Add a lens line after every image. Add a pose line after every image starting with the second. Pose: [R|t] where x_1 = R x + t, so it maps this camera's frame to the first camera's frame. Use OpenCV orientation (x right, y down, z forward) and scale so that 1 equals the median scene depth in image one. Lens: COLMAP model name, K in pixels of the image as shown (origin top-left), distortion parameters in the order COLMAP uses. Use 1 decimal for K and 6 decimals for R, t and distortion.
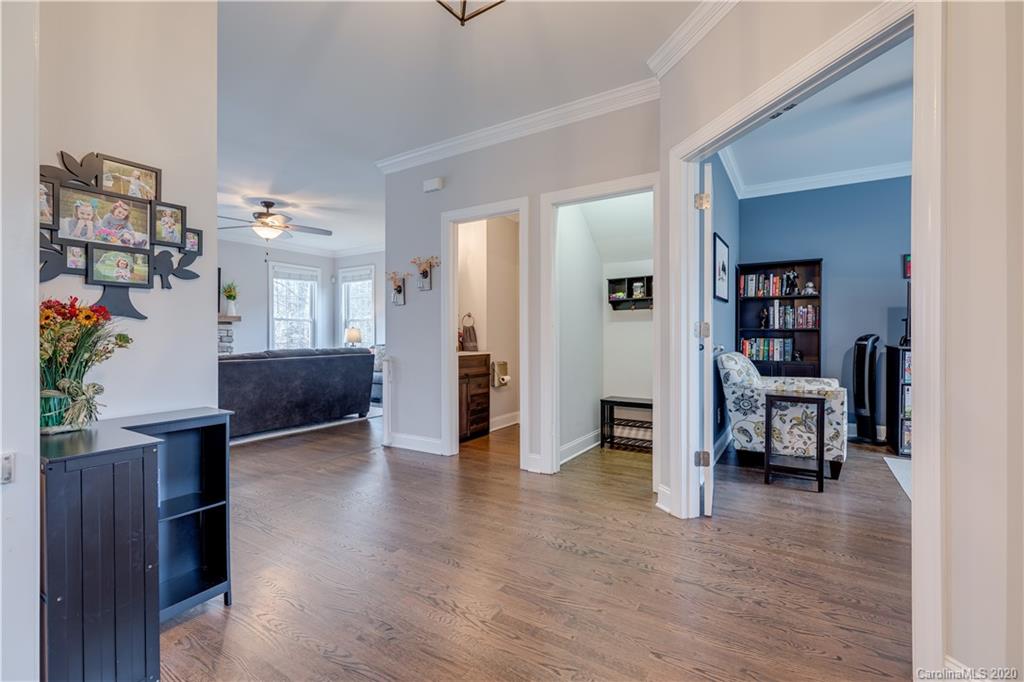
lens RADIAL K [[461.1, 0, 511.7], [0, 461.1, 339.7], [0, 0, 1]] dist [0.001359, -0.000015]
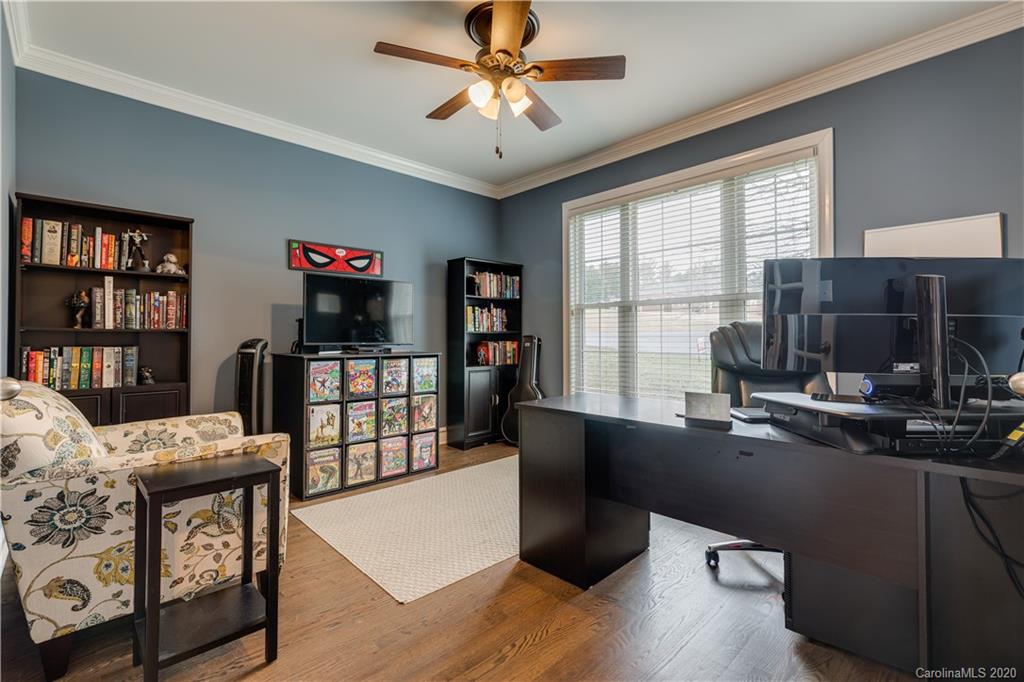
lens RADIAL K [[461.1, 0, 516.5], [0, 461.1, 330.9], [0, 0, 1]] dist [0.001359, -0.000015]
pose [[0.242592, 0.013564, 0.970034, 0.160183], [0.011171, 0.999797, -0.016773, -0.006969], [-0.970064, 0.014906, 0.242391, 0.399058]]
